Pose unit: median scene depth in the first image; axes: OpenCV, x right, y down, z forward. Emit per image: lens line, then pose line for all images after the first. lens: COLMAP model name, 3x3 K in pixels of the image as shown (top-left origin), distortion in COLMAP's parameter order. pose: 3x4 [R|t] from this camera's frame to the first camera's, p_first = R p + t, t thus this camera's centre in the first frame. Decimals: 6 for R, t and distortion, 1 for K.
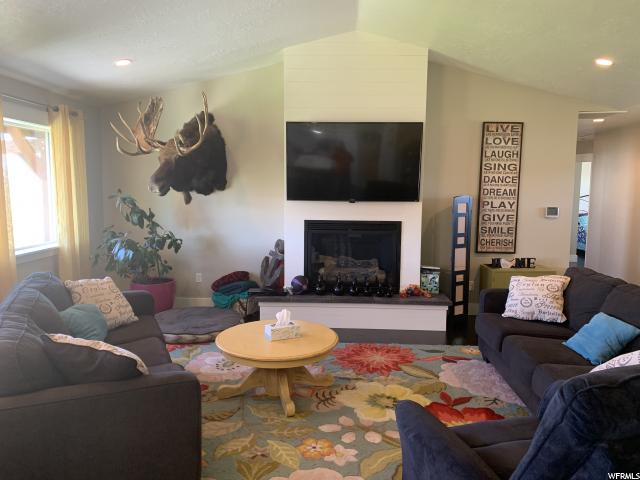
lens RADIAL K [[484.7, 0, 322.4], [0, 484.7, 242.0], [0, 0, 1]] dist [-0.005663, 0.001208]
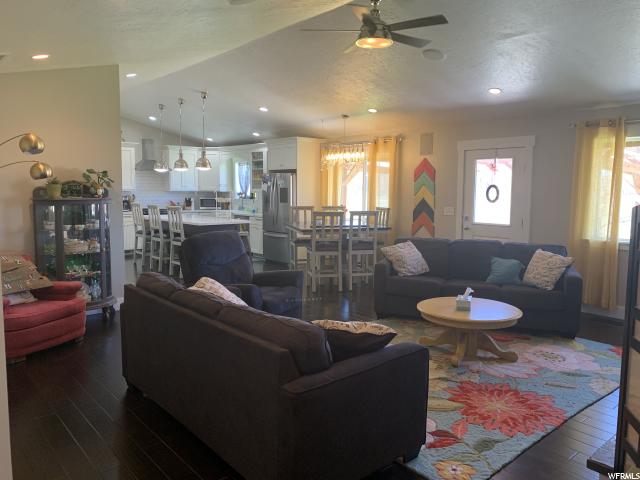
lens RADIAL K [[484.7, 0, 322.5], [0, 484.7, 239.6], [0, 0, 1]] dist [-0.005663, 0.001208]
pose [[-0.735478, 0.051853, -0.675561, 0.896232], [-0.094718, 0.979408, 0.178293, -0.140753], [0.670895, 0.195119, -0.715422, 1.425340]]
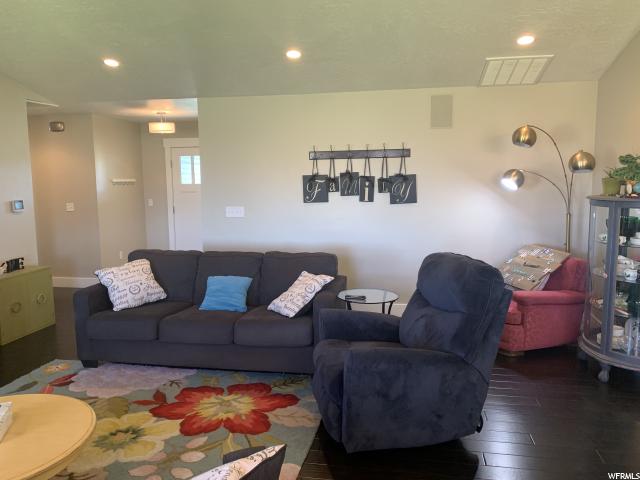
lens RADIAL K [[484.7, 0, 319.7], [0, 484.7, 237.3], [0, 0, 1]] dist [-0.005663, 0.001208]
pose [[0.147303, -0.128765, 0.980674, -0.518097], [0.123715, 0.986102, 0.110895, -0.051128], [-0.981324, 0.104989, 0.161186, 0.438658]]
